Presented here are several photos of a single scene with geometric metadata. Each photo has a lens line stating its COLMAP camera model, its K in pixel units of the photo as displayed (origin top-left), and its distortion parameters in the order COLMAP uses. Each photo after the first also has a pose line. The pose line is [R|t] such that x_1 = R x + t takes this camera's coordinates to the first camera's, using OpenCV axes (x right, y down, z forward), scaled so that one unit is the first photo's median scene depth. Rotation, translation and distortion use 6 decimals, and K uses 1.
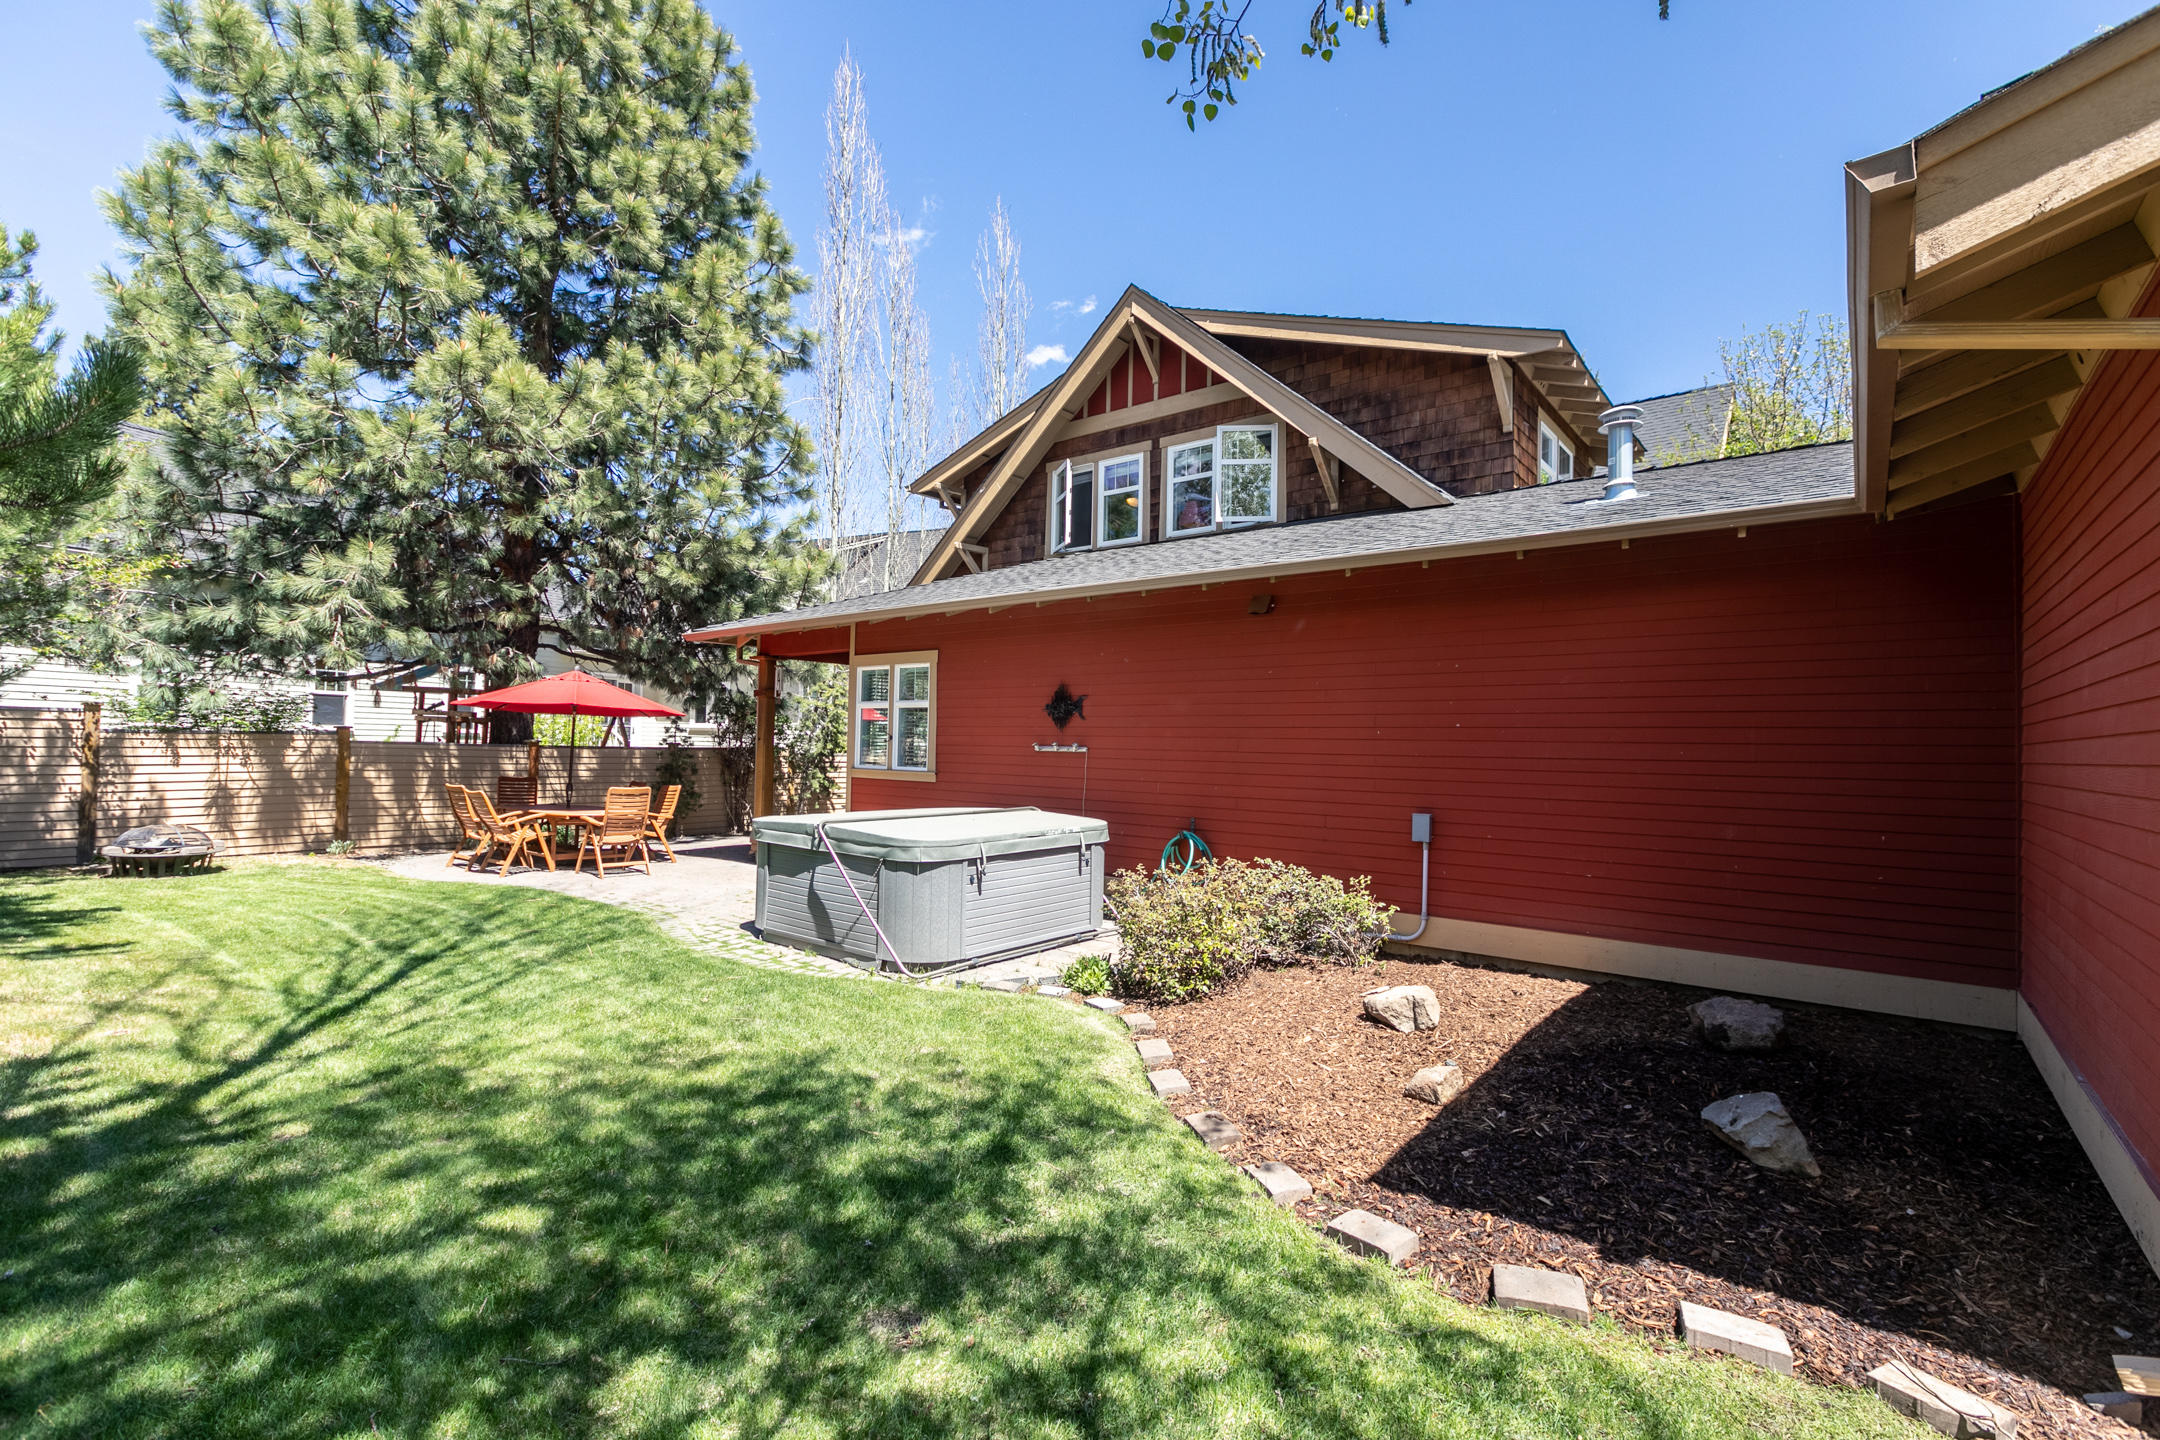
lens RADIAL K [[981.0, 0, 1077.0], [0, 981.0, 733.5], [0, 0, 1]] dist [-0.004885, 0.001236]
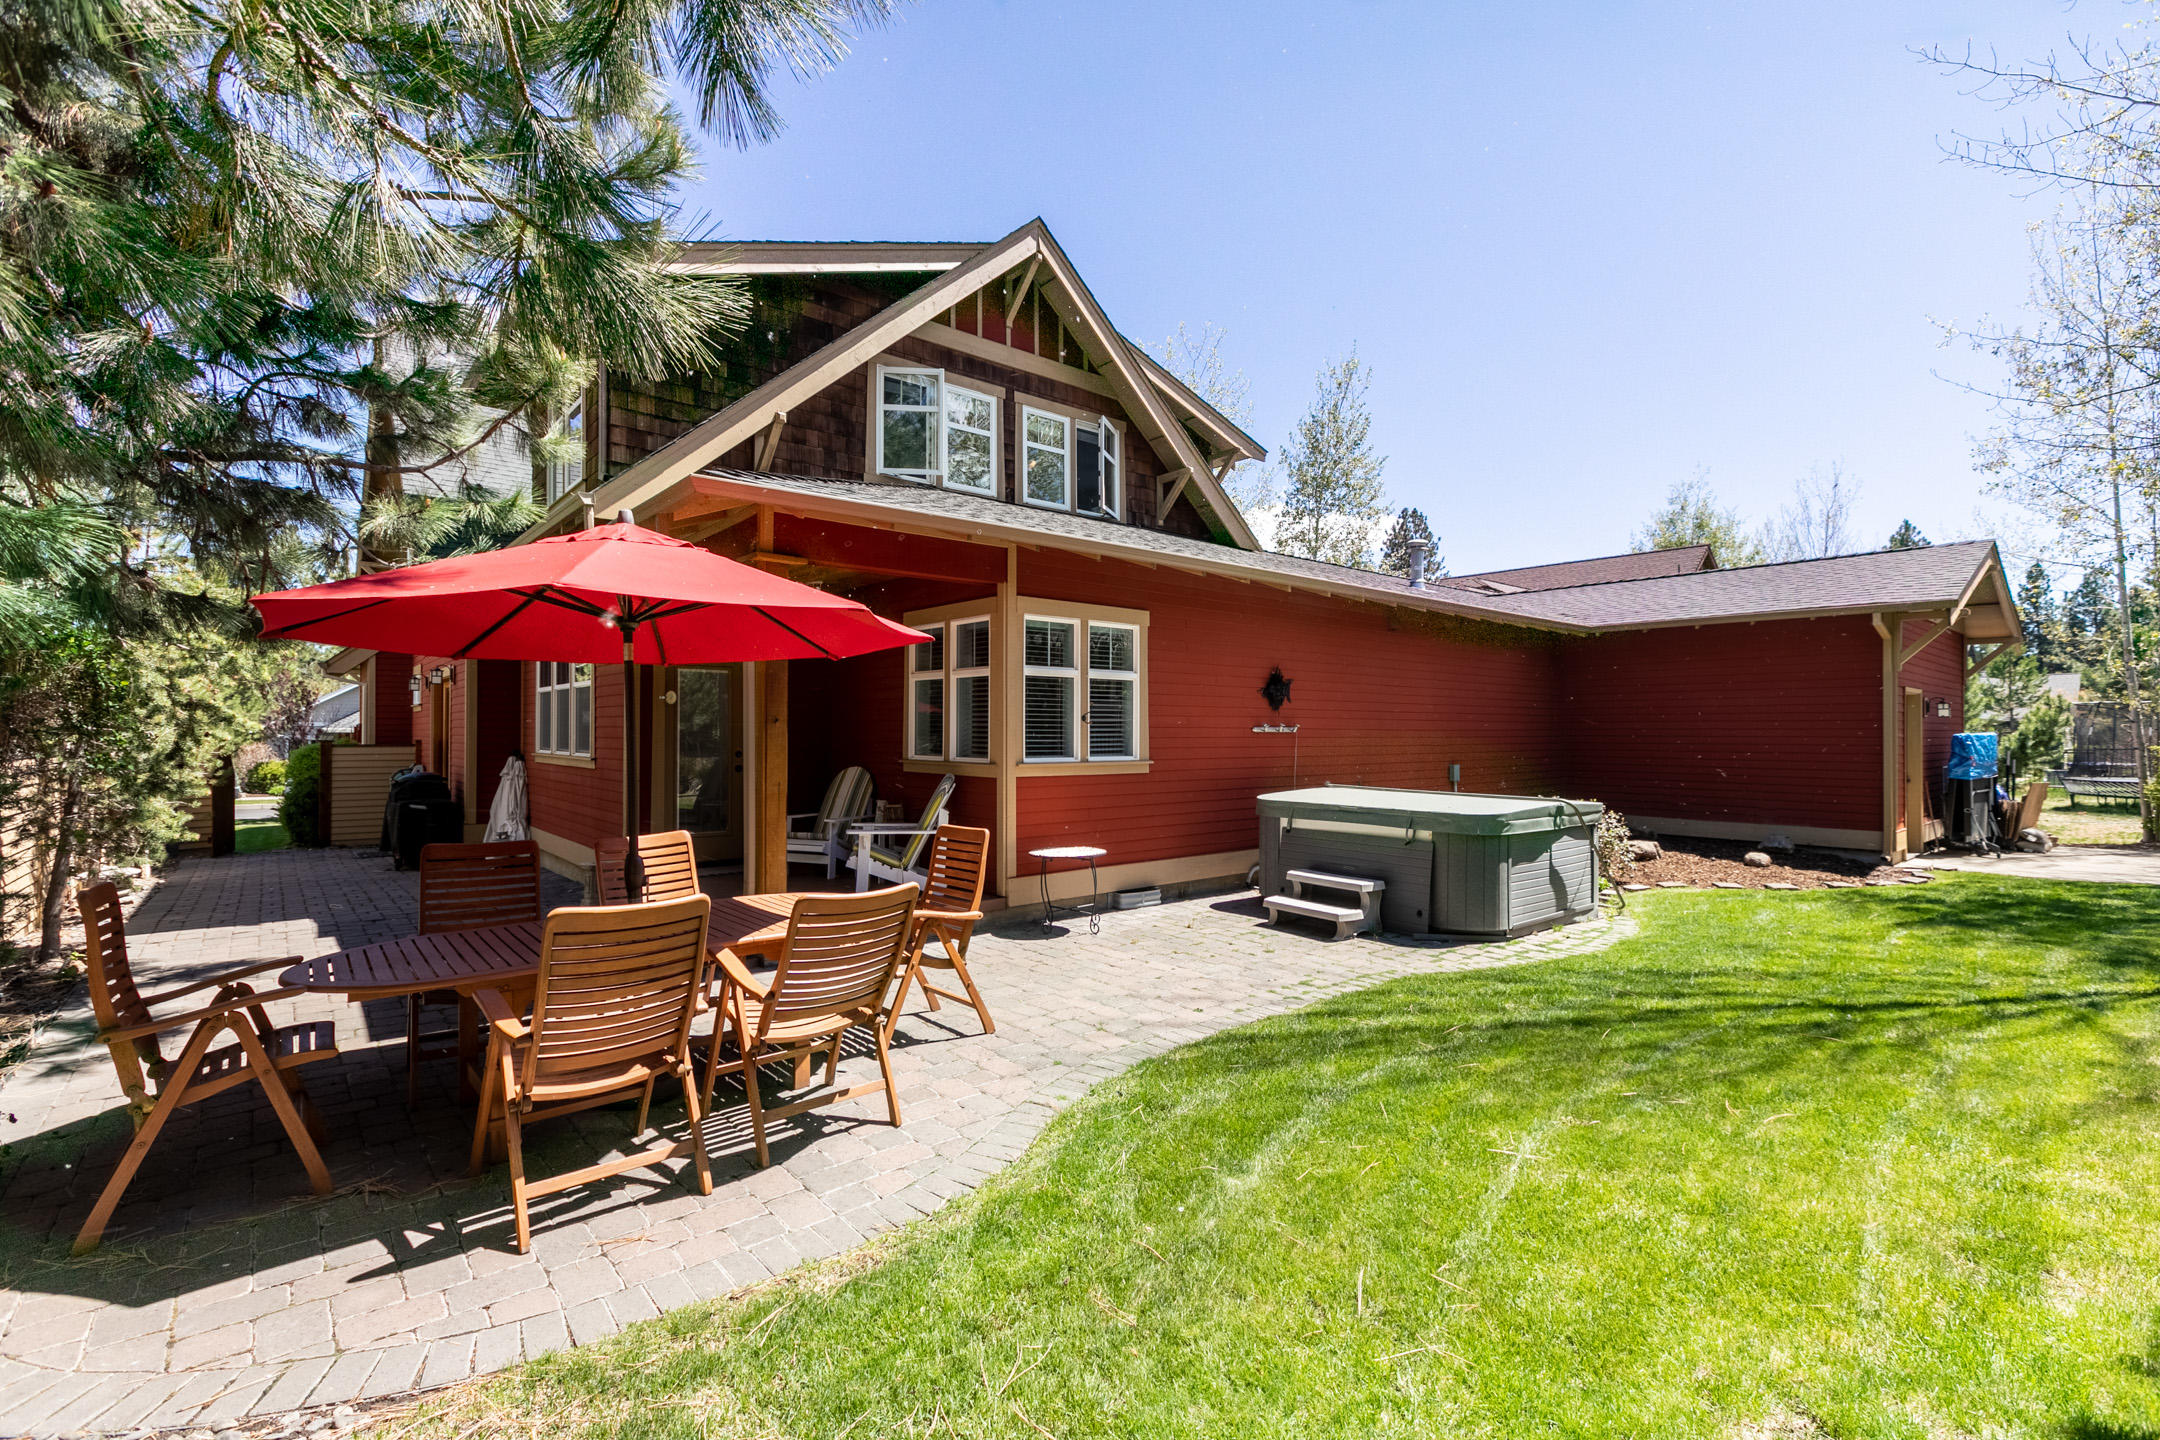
lens RADIAL K [[981.0, 0, 1080.8], [0, 981.0, 722.2], [0, 0, 1]] dist [-0.004885, 0.001236]
pose [[0.193774, -0.007419, 0.981018, -0.805025], [-0.008824, 0.999918, 0.009305, -0.000353], [-0.981006, -0.010459, 0.193693, 0.756602]]
